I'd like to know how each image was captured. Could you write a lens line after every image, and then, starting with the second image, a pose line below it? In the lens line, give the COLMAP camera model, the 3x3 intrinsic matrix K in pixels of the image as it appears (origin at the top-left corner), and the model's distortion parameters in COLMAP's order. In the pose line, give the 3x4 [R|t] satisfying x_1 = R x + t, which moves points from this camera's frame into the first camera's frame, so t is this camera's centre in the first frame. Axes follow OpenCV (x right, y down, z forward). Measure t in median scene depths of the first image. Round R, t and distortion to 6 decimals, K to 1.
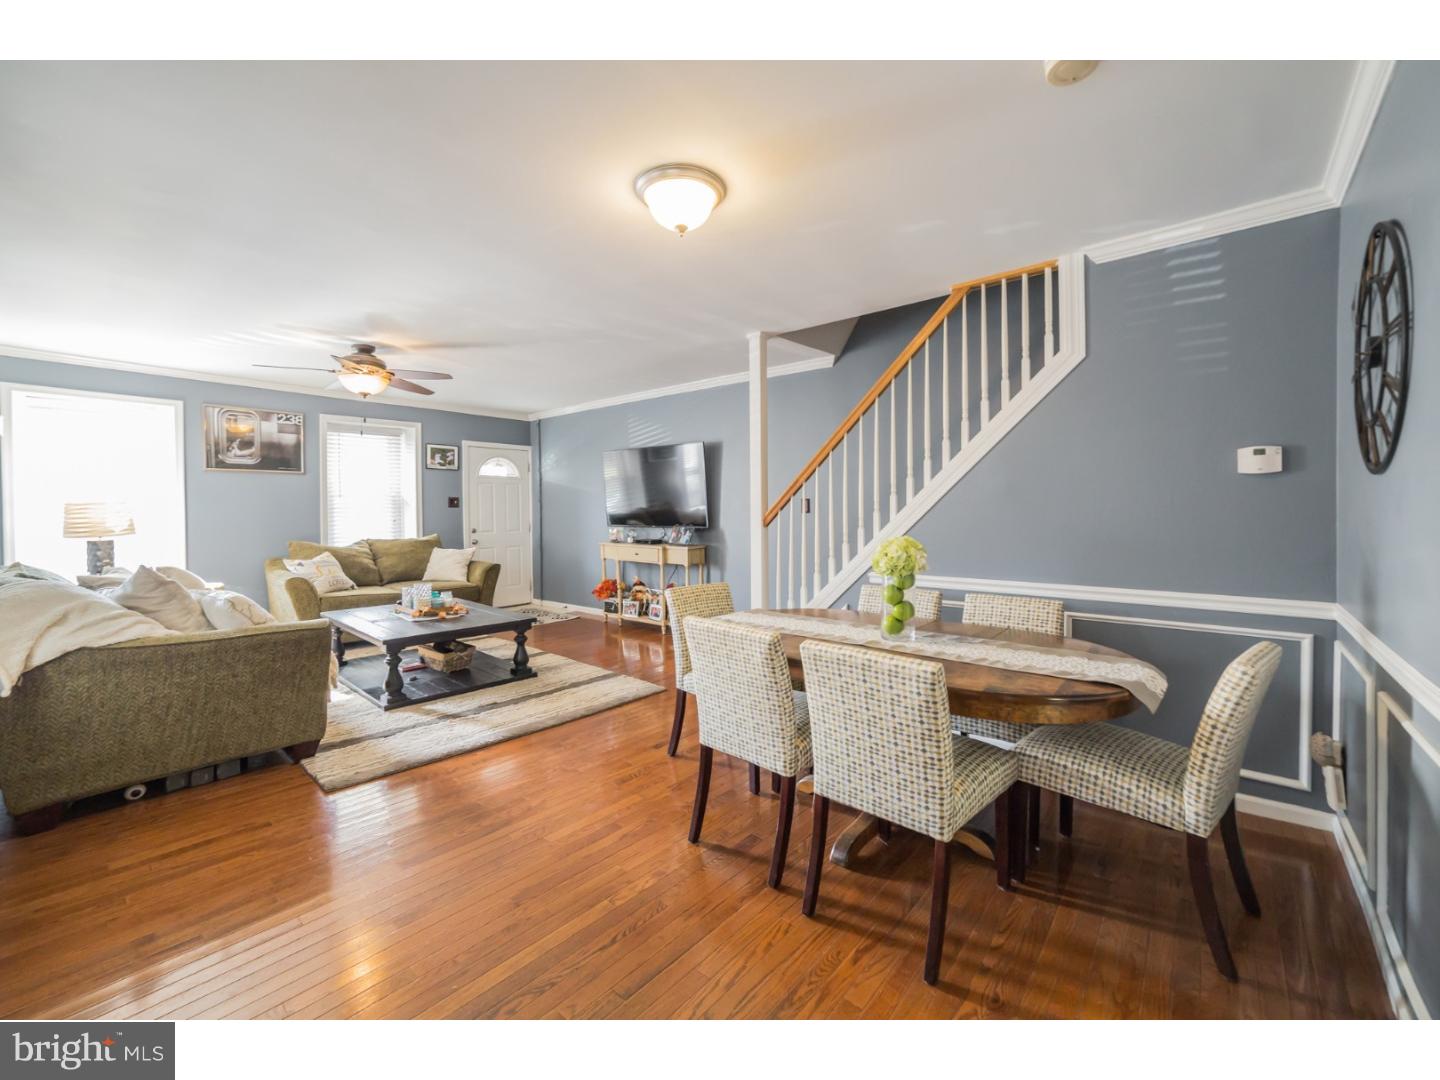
lens RADIAL K [[585.6, 0, 724.9], [0, 585.6, 520.8], [0, 0, 1]] dist [-0.038112, 0.000006]
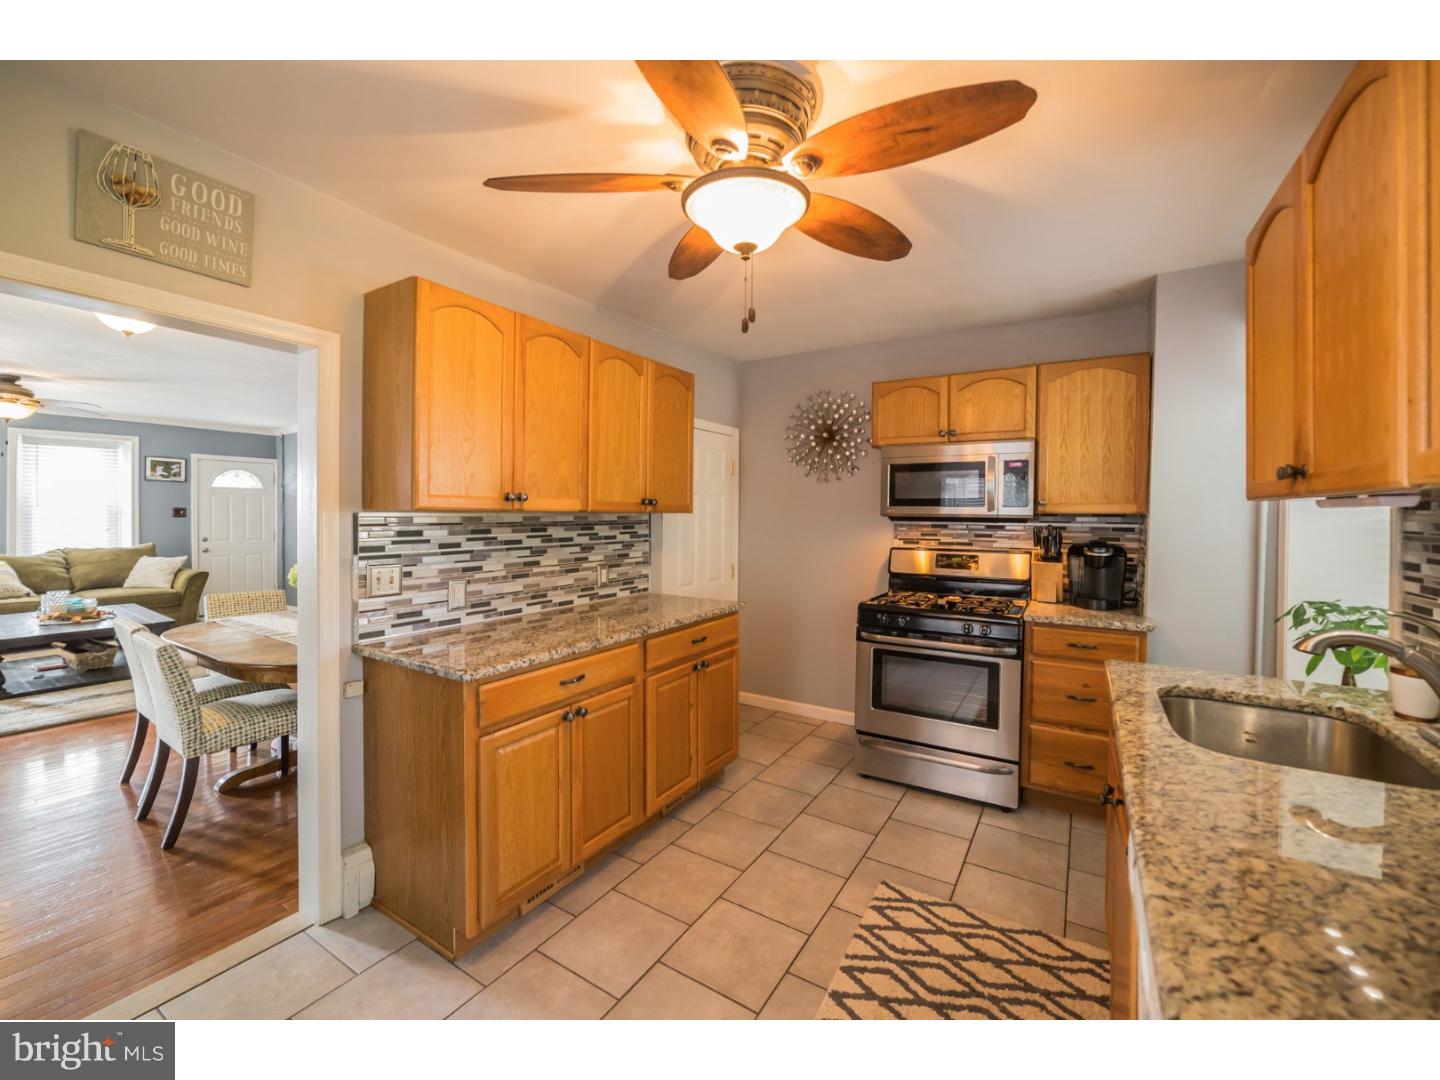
lens RADIAL K [[581.3, 0, 711.6], [0, 581.3, 517.4], [0, 0, 1]] dist [0.000114, -0.000213]
pose [[0.991229, 0.013006, 0.131516, 0.413749], [-0.011719, 0.999876, -0.010558, -0.027169], [-0.131637, 0.008924, 0.991258, -0.201675]]
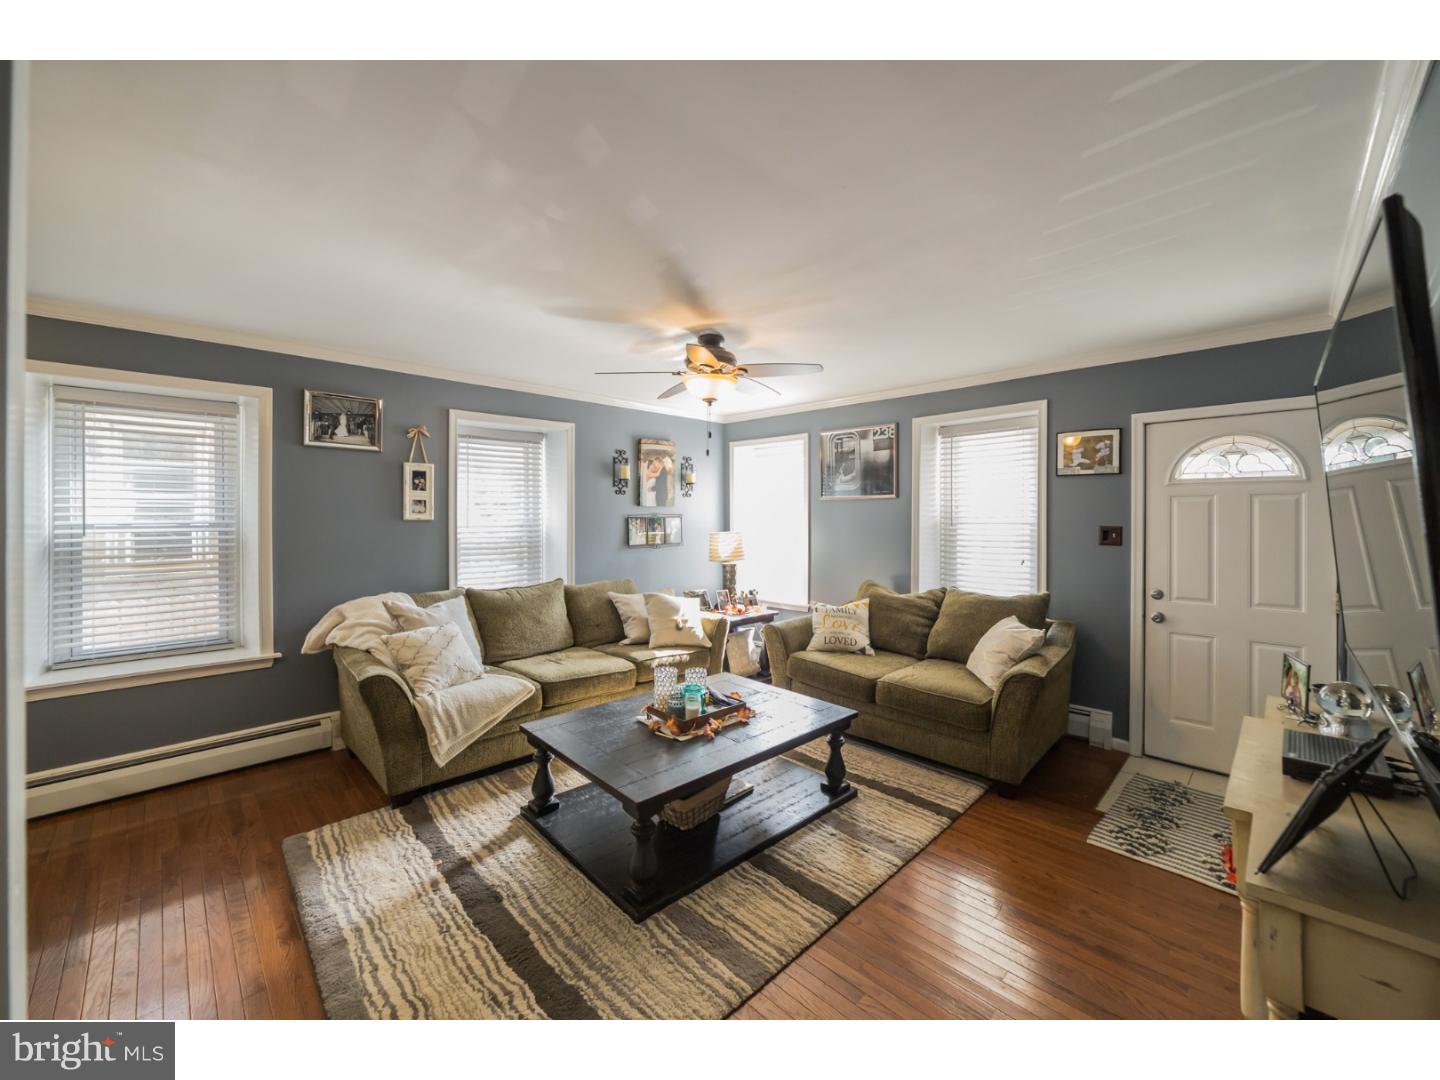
lens RADIAL K [[585.6, 0, 724.9], [0, 585.6, 520.8], [0, 0, 1]] dist [-0.038112, 0.000006]
pose [[-0.098330, 0.011235, -0.995090, 0.102499], [-0.017125, 0.999769, 0.012980, -0.054627], [0.995006, 0.018317, -0.098115, 0.830525]]
